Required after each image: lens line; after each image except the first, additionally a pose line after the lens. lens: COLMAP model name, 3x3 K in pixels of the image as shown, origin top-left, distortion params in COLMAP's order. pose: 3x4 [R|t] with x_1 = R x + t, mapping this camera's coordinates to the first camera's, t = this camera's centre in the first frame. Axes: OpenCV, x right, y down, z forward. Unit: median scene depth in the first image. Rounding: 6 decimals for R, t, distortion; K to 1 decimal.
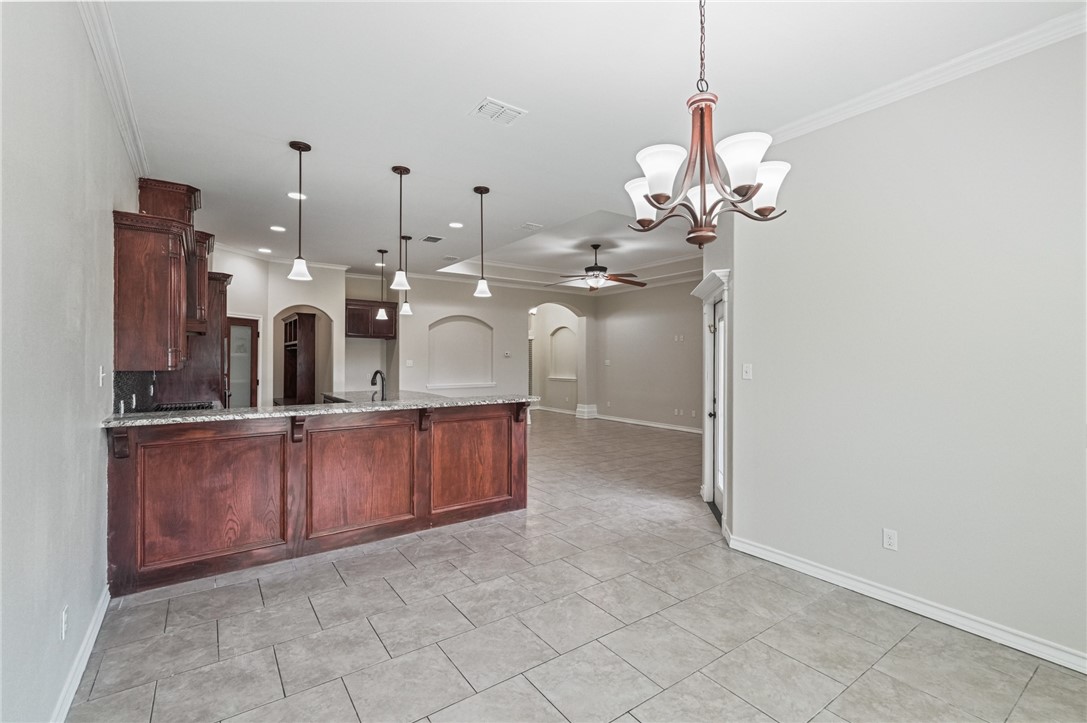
lens RADIAL K [[483.4, 0, 540.7], [0, 483.4, 358.9], [0, 0, 1]] dist [-0.000311, -0.000466]
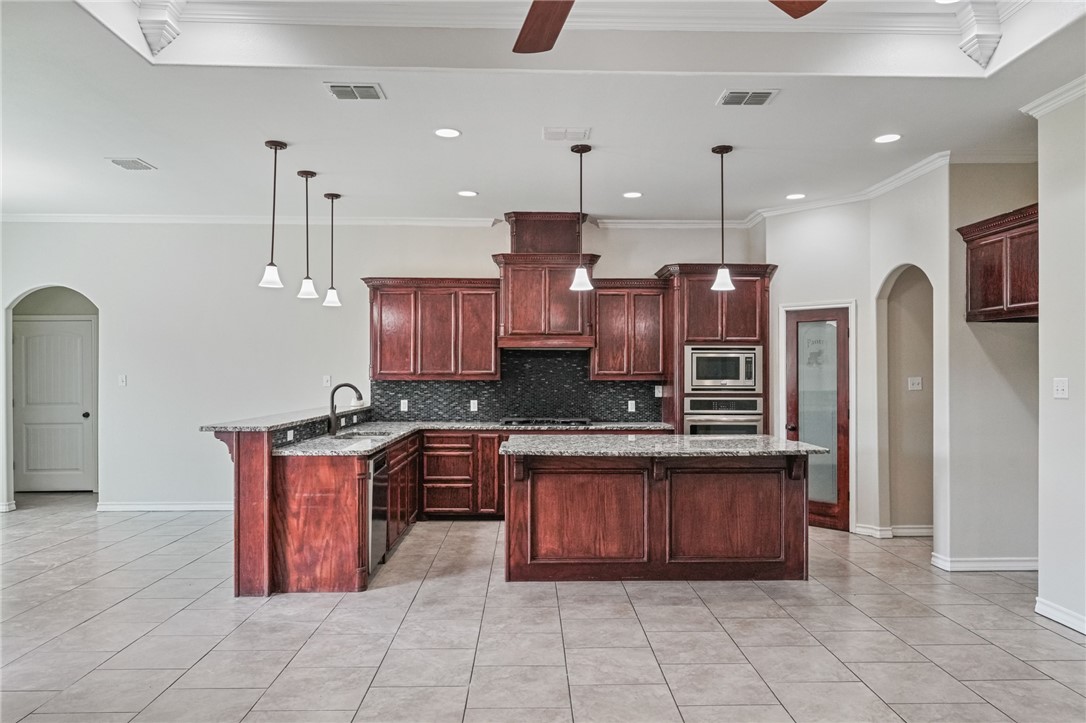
lens RADIAL K [[738.8, 0, 550.1], [0, 738.8, 372.9], [0, 0, 1]] dist [0.003494, -0.005372]
pose [[-0.552780, -0.006855, -0.833299, 0.233195], [-0.003890, 0.999976, -0.005646, 0.002663], [0.833318, 0.000121, -0.552793, 0.775987]]
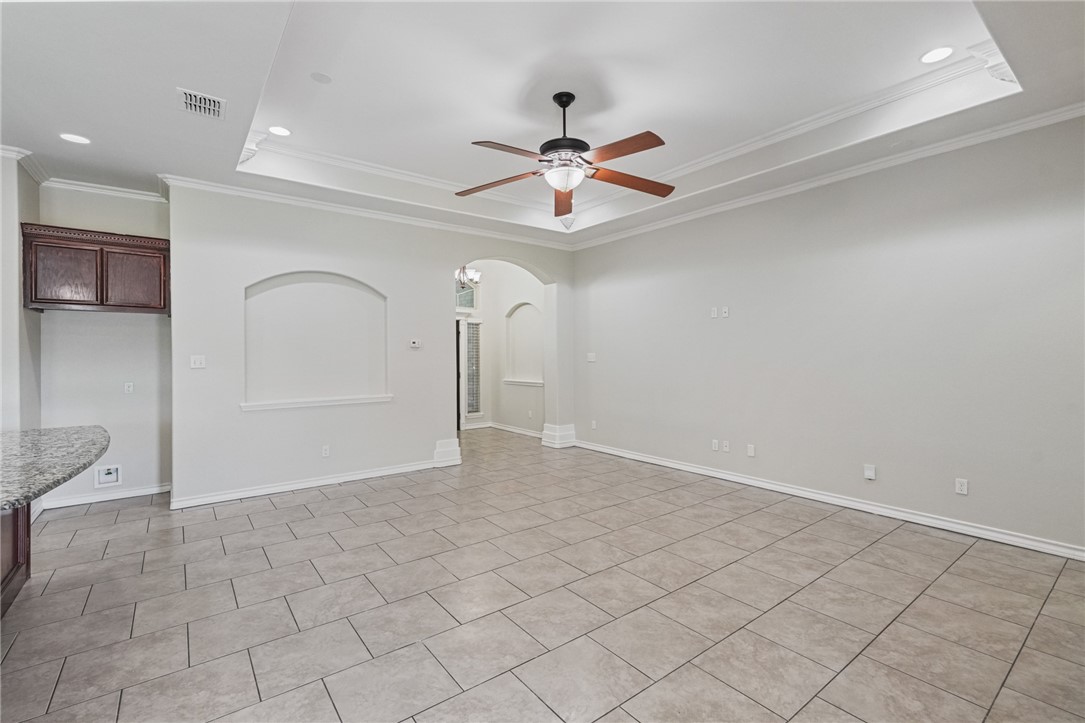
lens RADIAL K [[482.6, 0, 545.8], [0, 482.6, 355.6], [0, 0, 1]] dist [-0.000311, -0.000466]
pose [[0.999124, -0.009000, 0.040875, 0.053354], [0.008782, 0.999946, 0.005509, 0.002362], [-0.040922, -0.005145, 0.999149, 0.381806]]
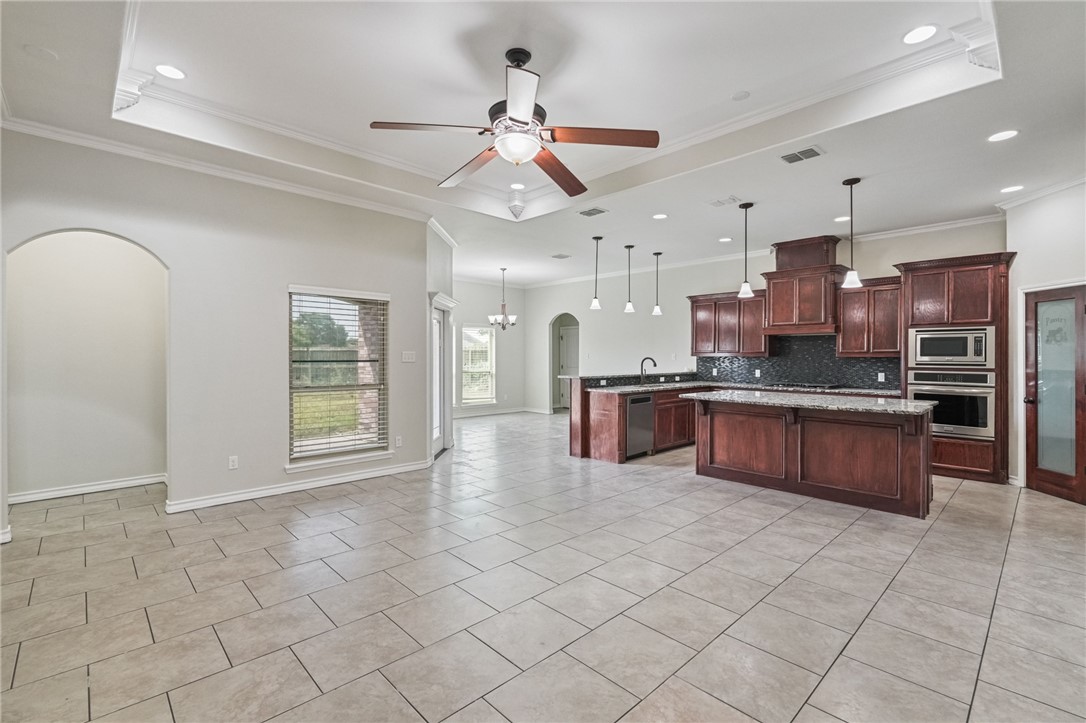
lens RADIAL K [[483.0, 0, 546.9], [0, 483.0, 358.0], [0, 0, 1]] dist [-0.000311, -0.000466]
pose [[-0.988030, -0.005935, -0.154147, 0.104187], [-0.006828, 0.999963, 0.005266, 0.006190], [0.154110, 0.006255, -0.988034, 0.964528]]
